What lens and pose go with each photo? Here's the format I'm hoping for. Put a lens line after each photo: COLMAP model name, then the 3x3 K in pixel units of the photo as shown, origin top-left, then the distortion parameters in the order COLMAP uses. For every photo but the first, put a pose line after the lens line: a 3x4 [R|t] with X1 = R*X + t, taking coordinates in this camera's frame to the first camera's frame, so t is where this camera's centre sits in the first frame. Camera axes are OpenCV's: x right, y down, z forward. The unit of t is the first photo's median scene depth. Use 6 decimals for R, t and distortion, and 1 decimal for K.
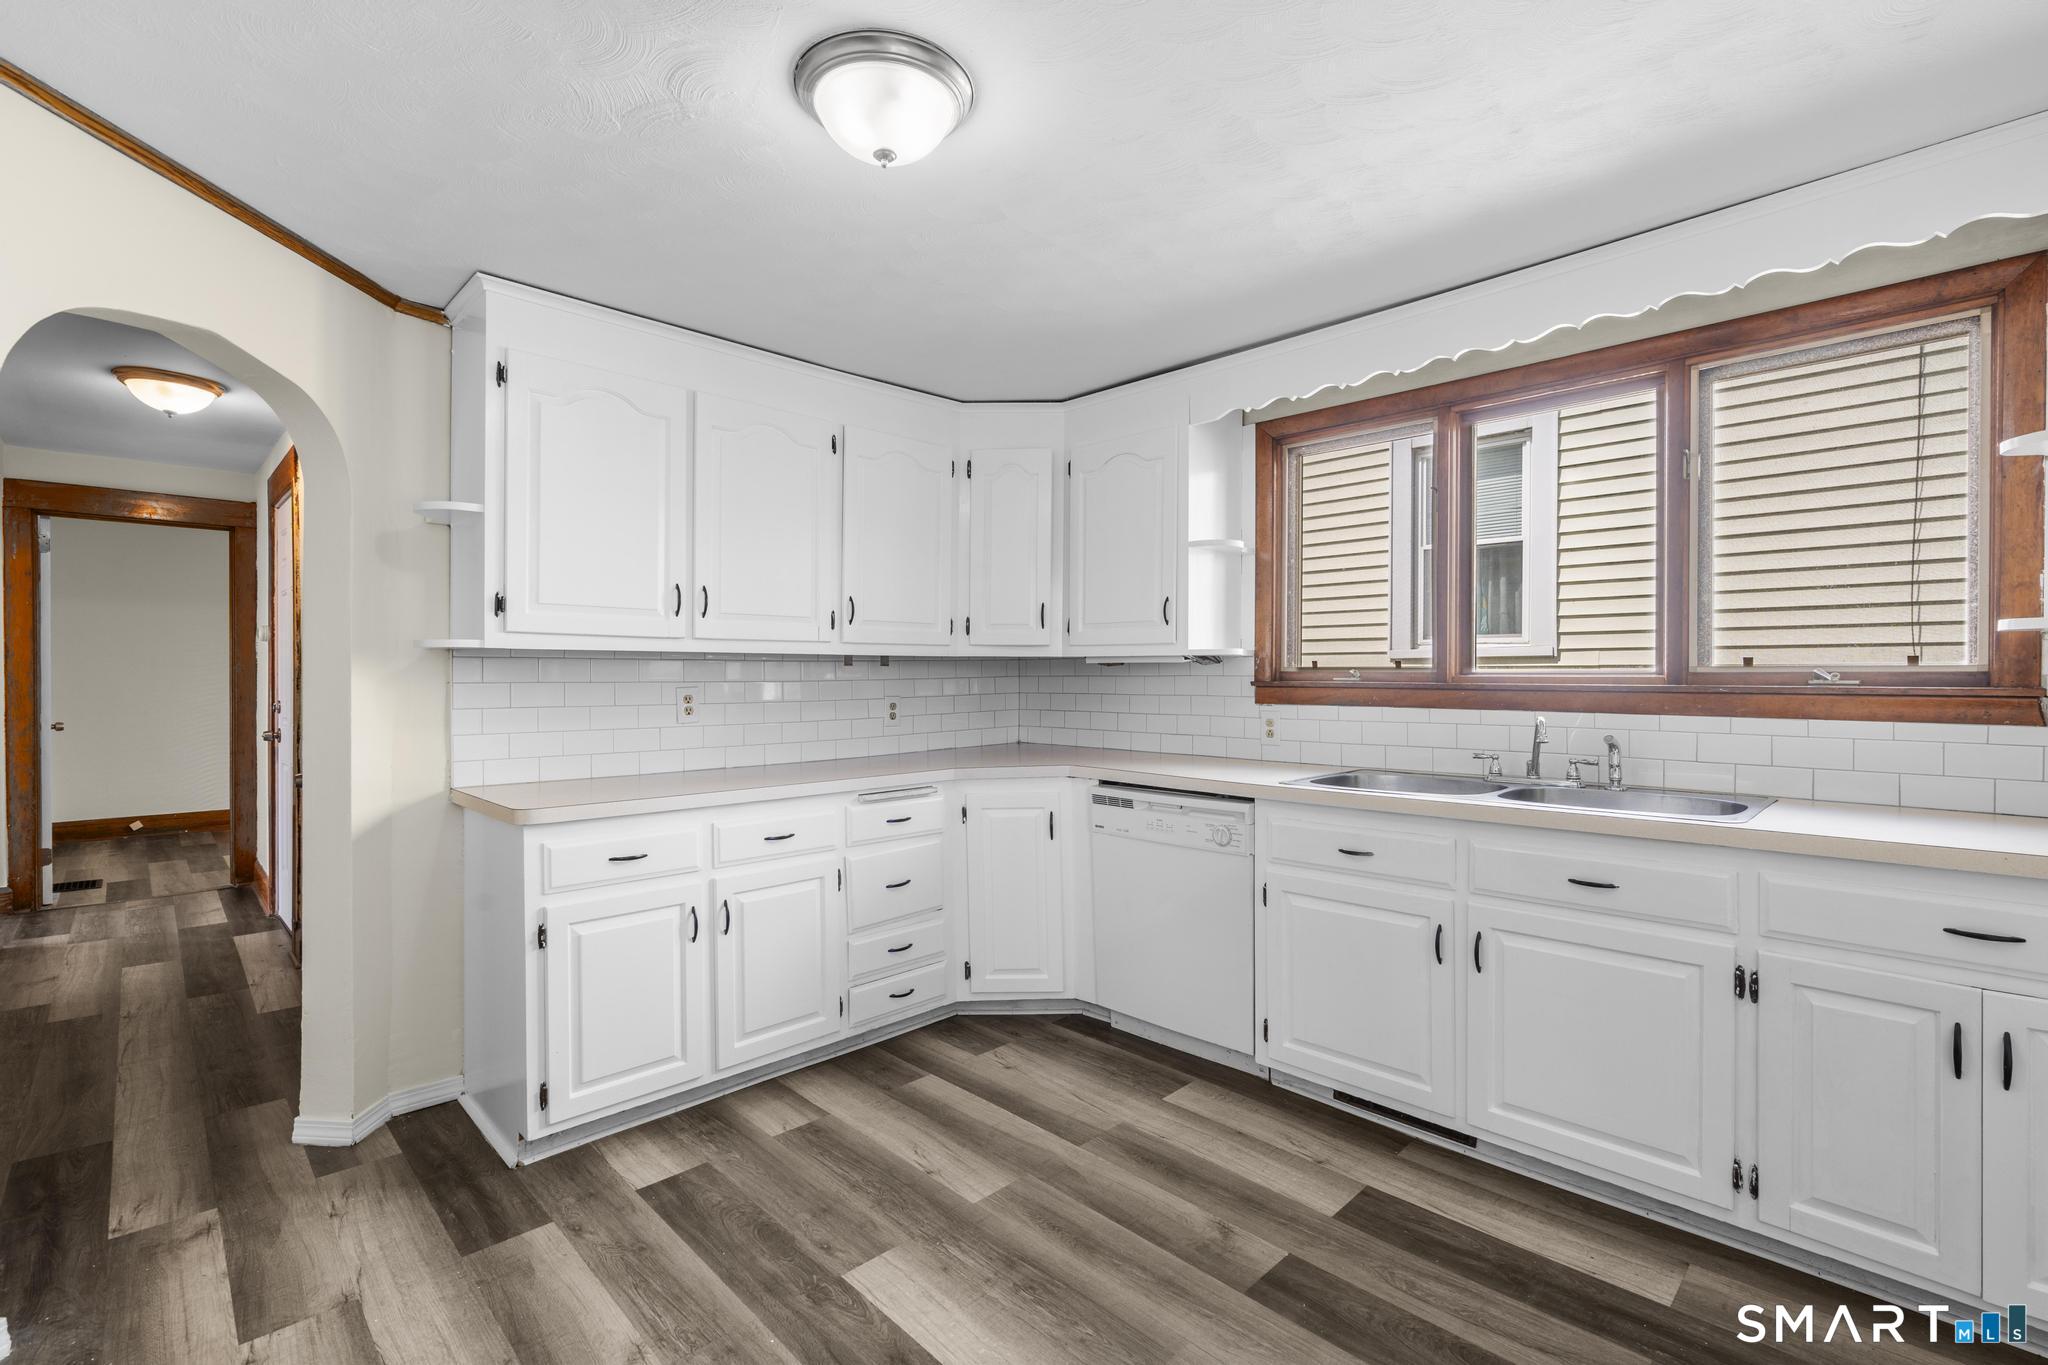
lens RADIAL K [[917.4, 0, 1023.4], [0, 917.4, 678.6], [0, 0, 1]] dist [-0.002225, 0.000756]
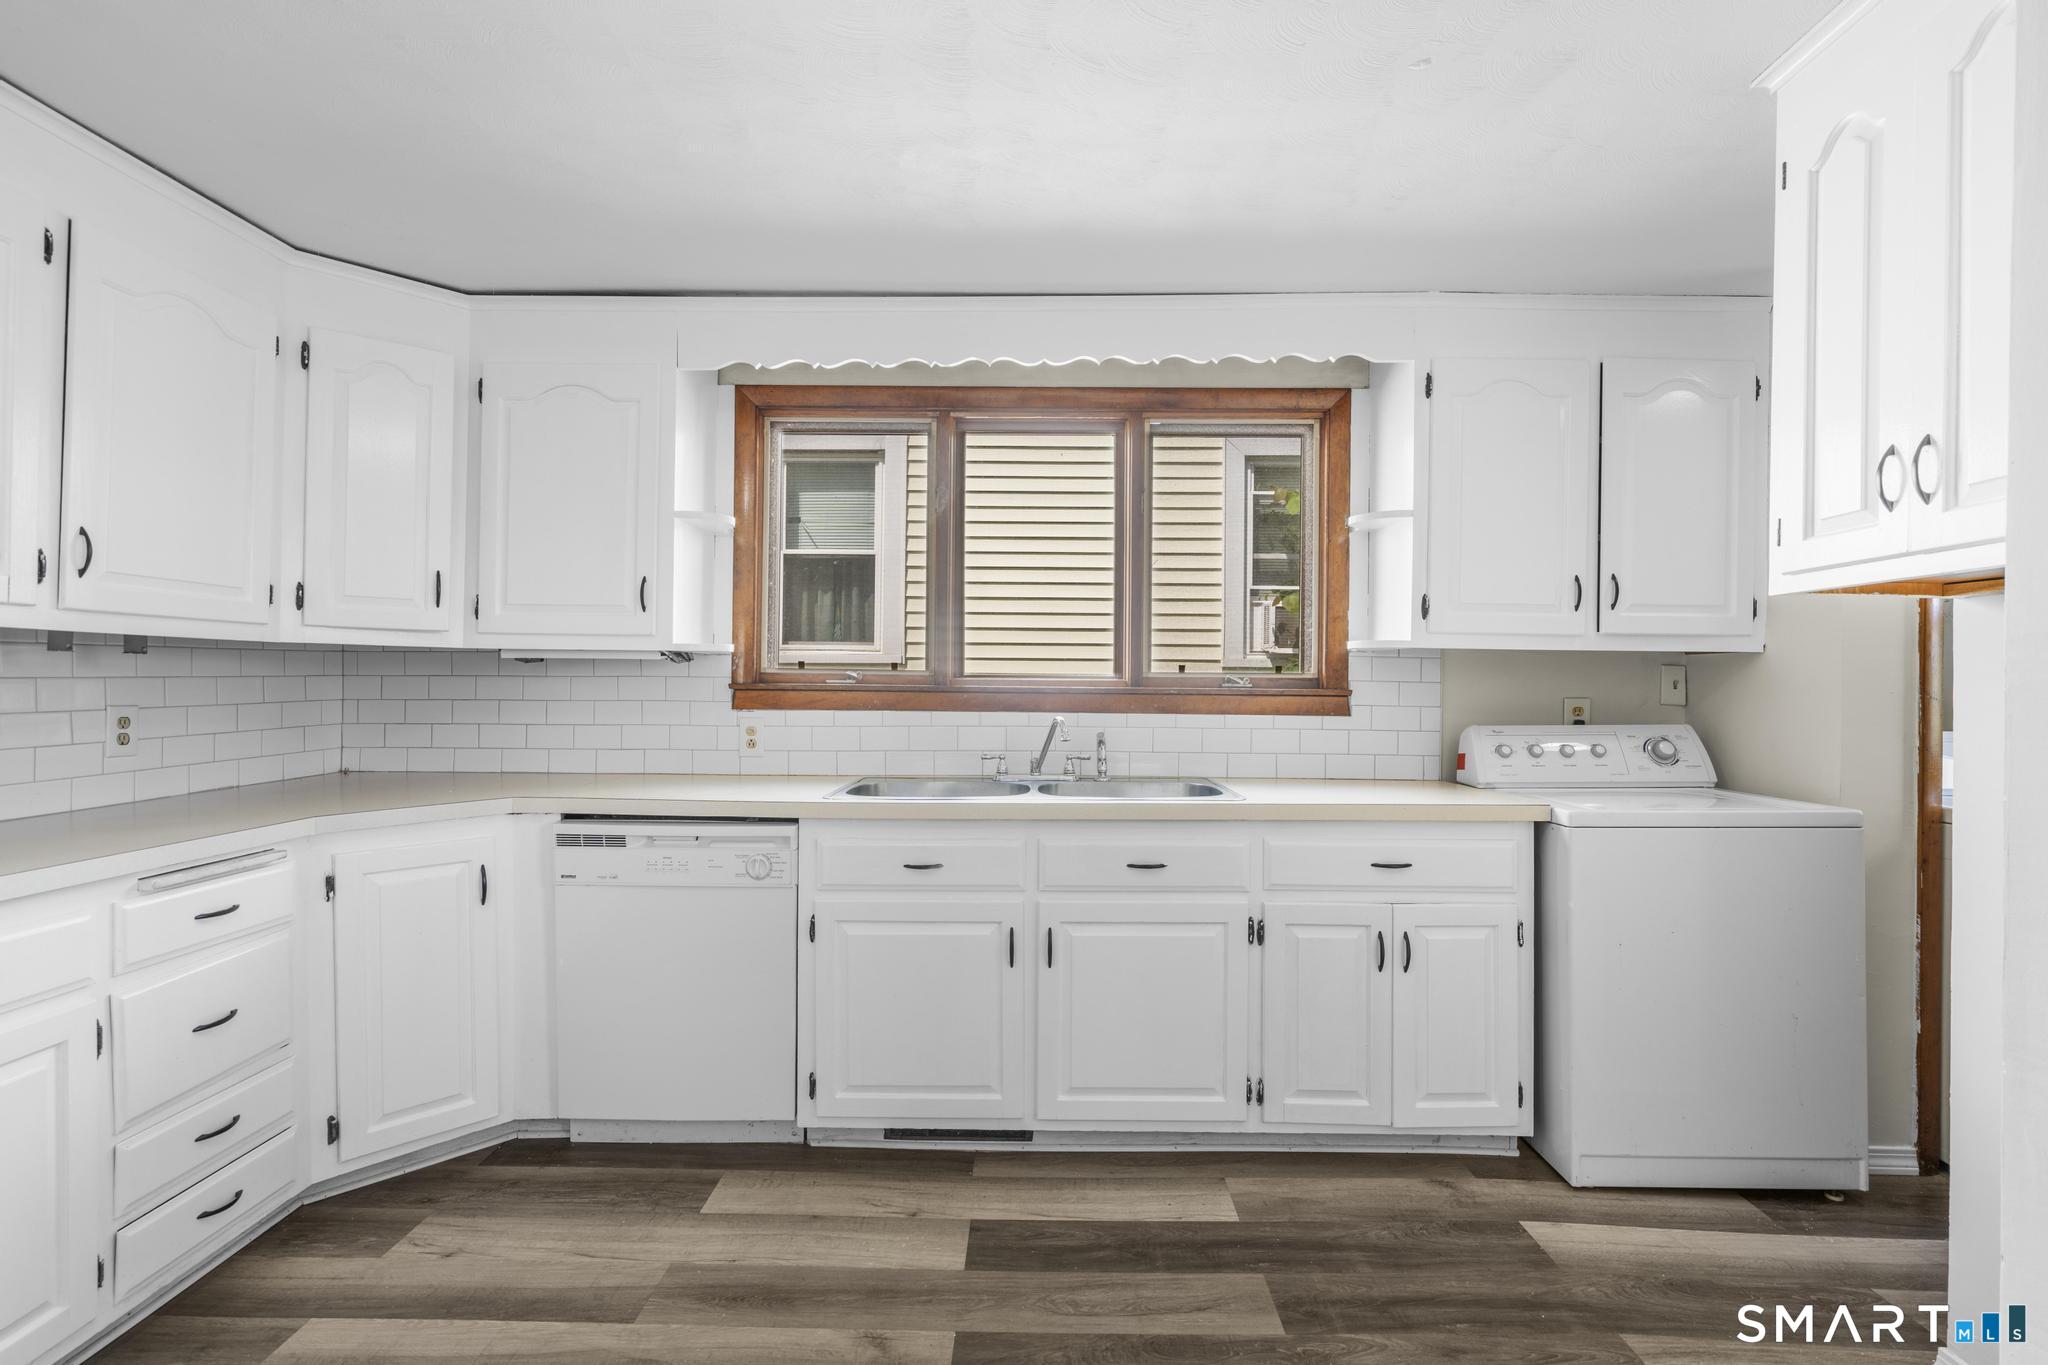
lens RADIAL K [[939.6, 0, 1023.4], [0, 939.6, 678.9], [0, 0, 1]] dist [-0.000807, 0.000876]
pose [[0.709677, 0.010099, 0.704455, -0.229057], [-0.004891, 0.999944, -0.009409, 0.007380], [-0.704510, 0.003232, 0.709687, 0.236580]]
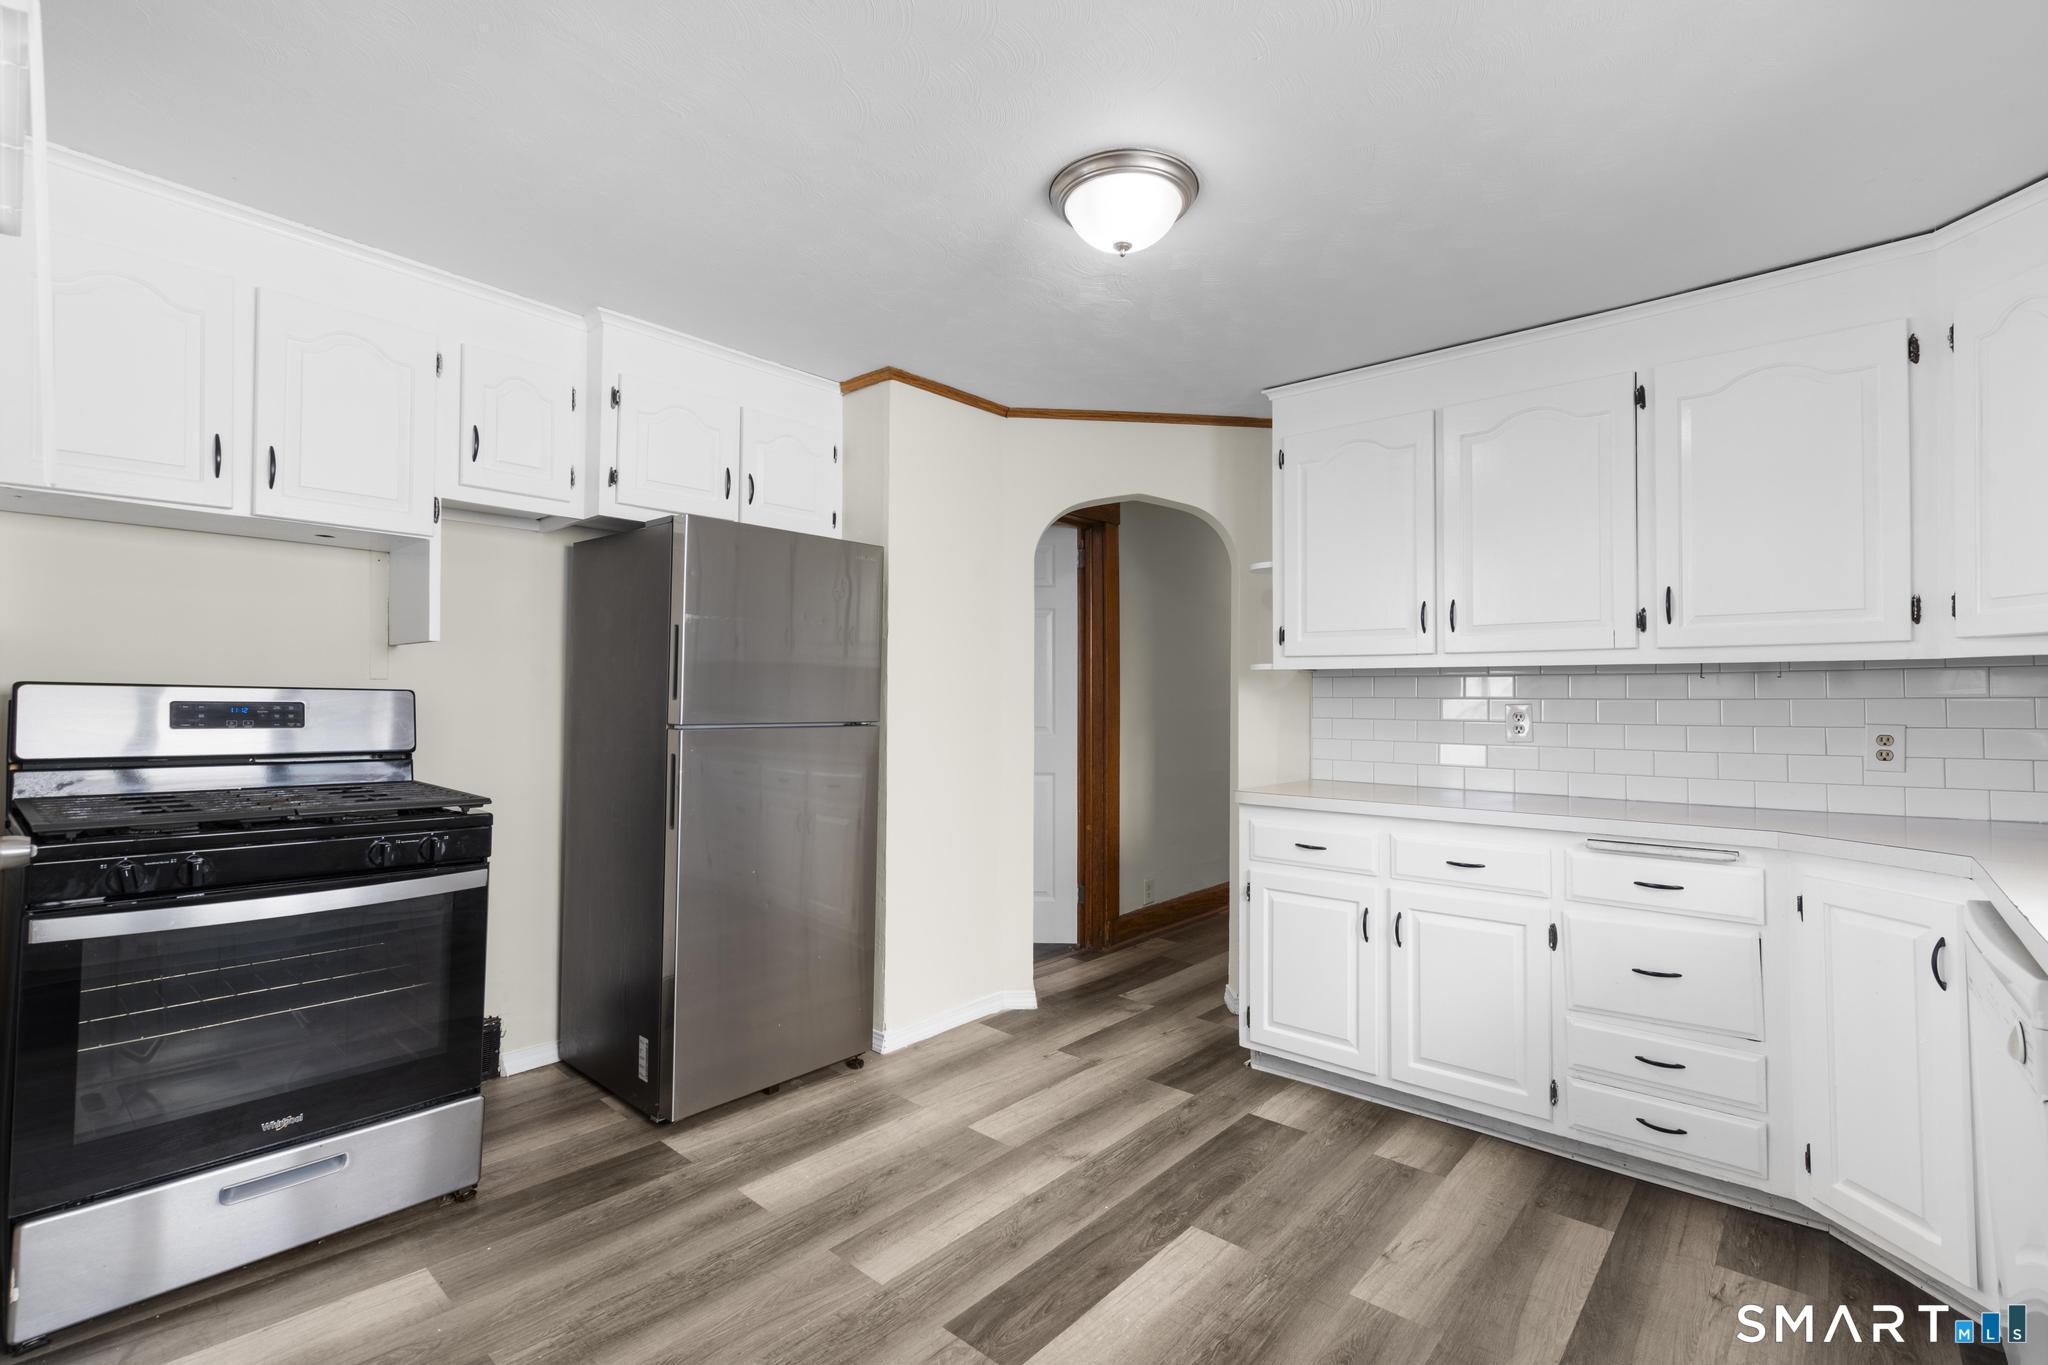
lens RADIAL K [[917.4, 0, 1023.4], [0, 917.4, 678.6], [0, 0, 1]] dist [-0.002225, 0.000756]
pose [[0.073615, -0.023499, -0.997010, 0.658733], [-0.011209, 0.999640, -0.024389, 0.014145], [0.997224, 0.012971, 0.073325, 0.513917]]
